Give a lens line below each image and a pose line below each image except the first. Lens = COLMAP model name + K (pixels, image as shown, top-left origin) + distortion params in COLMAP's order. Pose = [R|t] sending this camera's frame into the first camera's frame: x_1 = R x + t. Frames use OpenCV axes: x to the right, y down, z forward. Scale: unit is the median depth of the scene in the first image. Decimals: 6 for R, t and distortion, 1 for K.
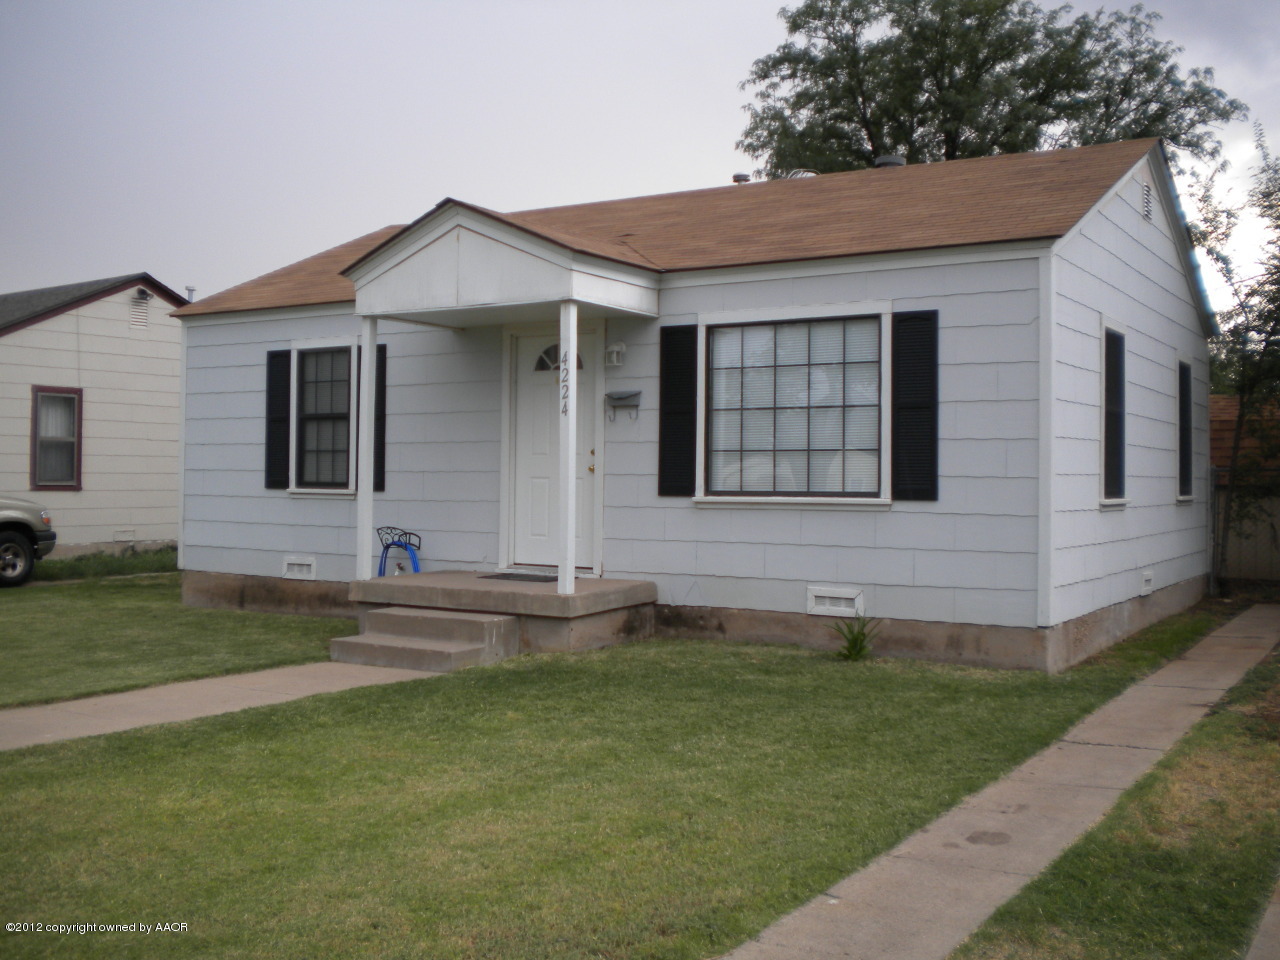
lens RADIAL K [[1352.6, 0, 640.0], [0, 1352.6, 480.0], [0, 0, 1]] dist [-0.012869, -0.322948]
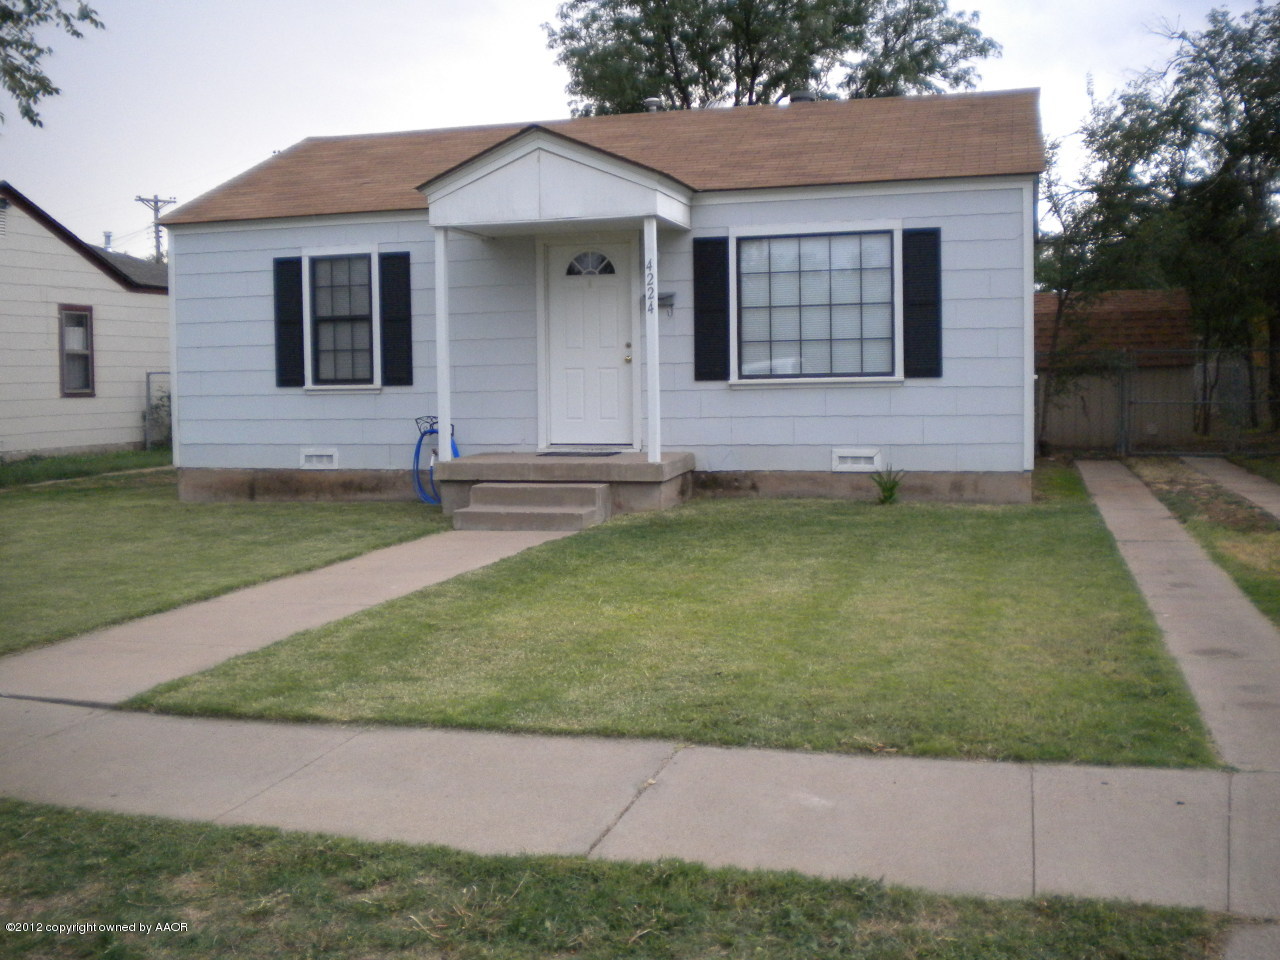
lens RADIAL K [[1352.6, 0, 640.0], [0, 1352.6, 480.0], [0, 0, 1]] dist [-0.012869, -0.322948]
pose [[0.959344, -0.044149, 0.278764, -0.374220], [0.024424, 0.996971, 0.073841, 0.009814], [-0.281179, -0.064030, 0.957517, -0.138961]]
